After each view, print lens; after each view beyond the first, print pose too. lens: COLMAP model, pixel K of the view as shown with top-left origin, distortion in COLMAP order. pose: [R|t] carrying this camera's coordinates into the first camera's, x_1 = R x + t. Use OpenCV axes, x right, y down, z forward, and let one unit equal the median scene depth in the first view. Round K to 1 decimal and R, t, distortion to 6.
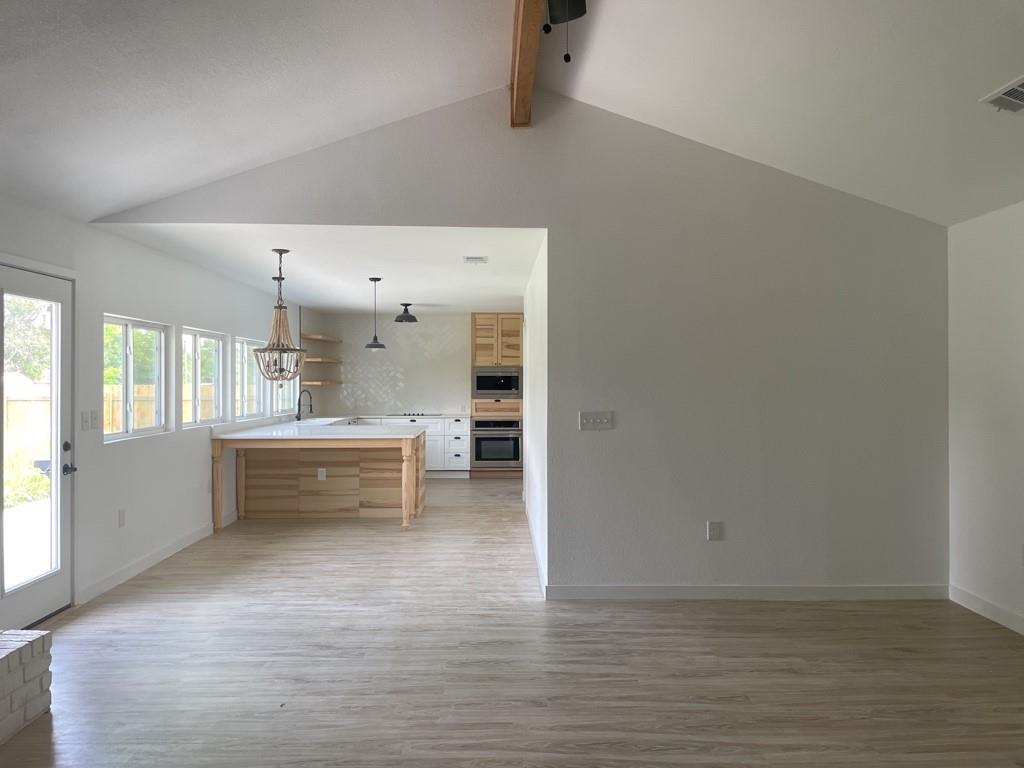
lens RADIAL K [[775.1, 0, 511.5], [0, 775.1, 373.1], [0, 0, 1]] dist [0.093113, -0.130435]
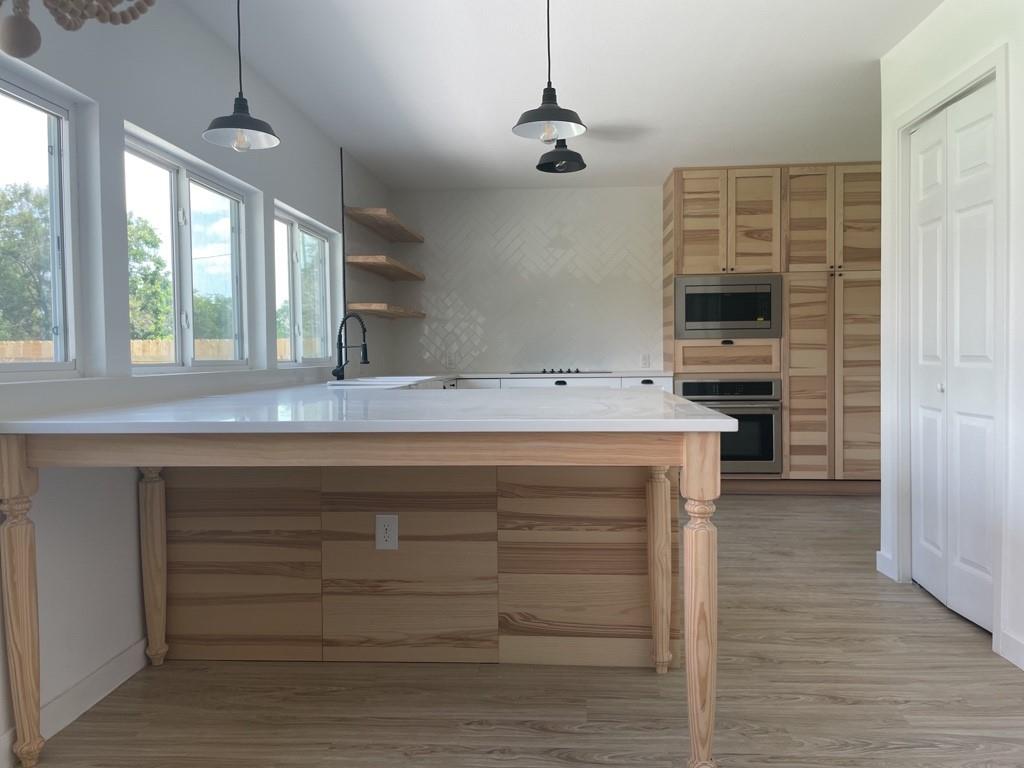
lens RADIAL K [[775.1, 0, 511.5], [0, 775.1, 373.1], [0, 0, 1]] dist [0.093113, -0.130435]
pose [[0.996015, -0.008483, -0.088781, -0.131707], [0.011774, 0.999260, 0.036610, 0.041118], [0.088405, -0.037509, 0.995378, 0.555870]]
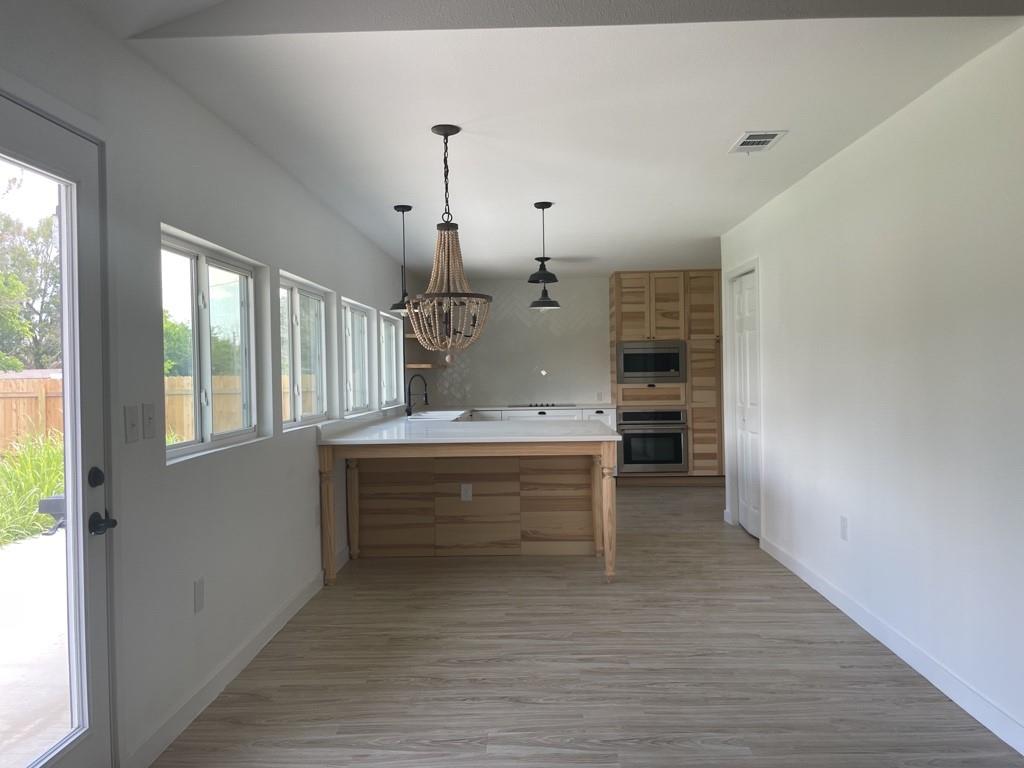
lens RADIAL K [[775.1, 0, 511.5], [0, 775.1, 373.1], [0, 0, 1]] dist [0.093113, -0.130435]
pose [[0.998747, -0.017362, -0.046934, -0.139509], [0.017942, 0.999768, 0.011955, 0.013333], [0.046715, -0.012782, 0.998826, 0.259029]]
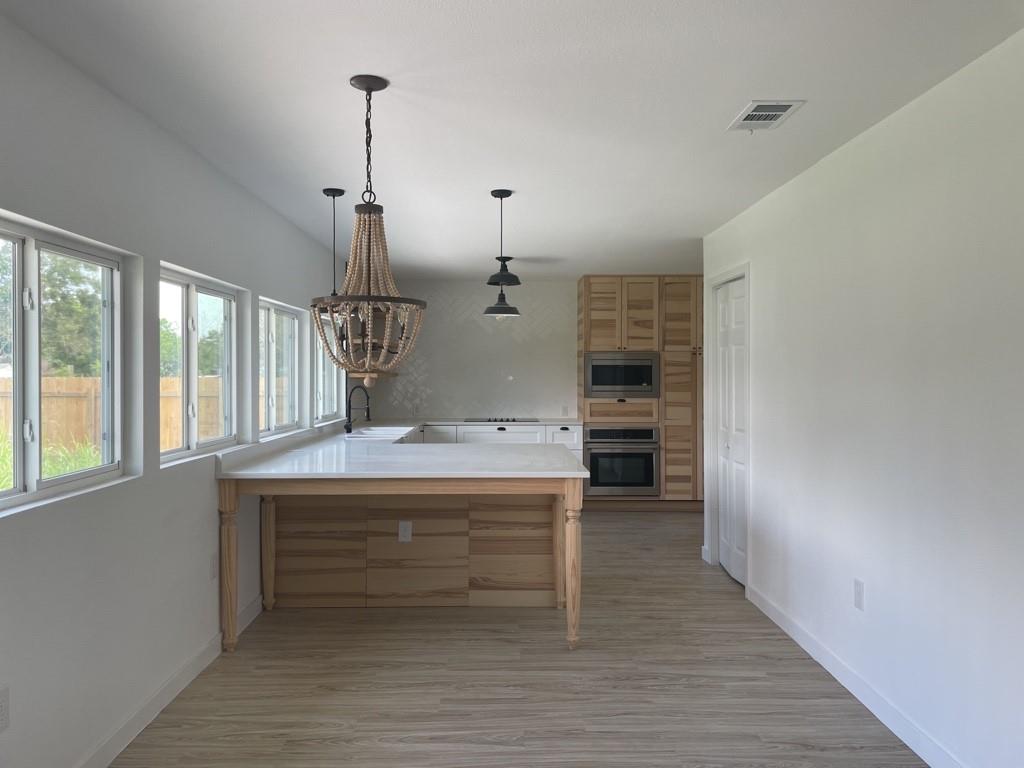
lens RADIAL K [[775.1, 0, 511.5], [0, 775.1, 373.1], [0, 0, 1]] dist [0.093113, -0.130435]
pose [[0.999990, 0.000488, -0.004507, -0.132928], [-0.000443, 0.999949, 0.010079, 0.004230], [0.004512, -0.010077, 0.999939, 0.344469]]
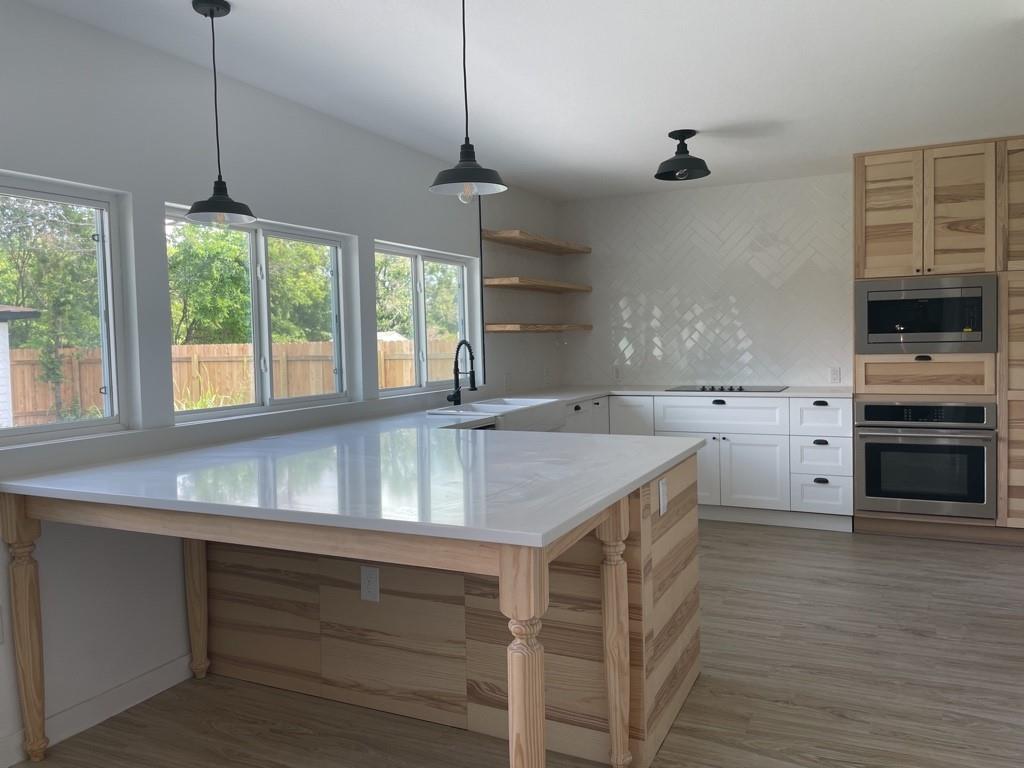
lens RADIAL K [[775.1, 0, 511.5], [0, 775.1, 373.1], [0, 0, 1]] dist [0.093113, -0.130435]
pose [[0.889137, -0.001381, -0.457639, -0.024596], [0.028969, 0.998160, 0.053271, 0.016866], [0.456724, -0.060623, 0.887541, 0.600838]]
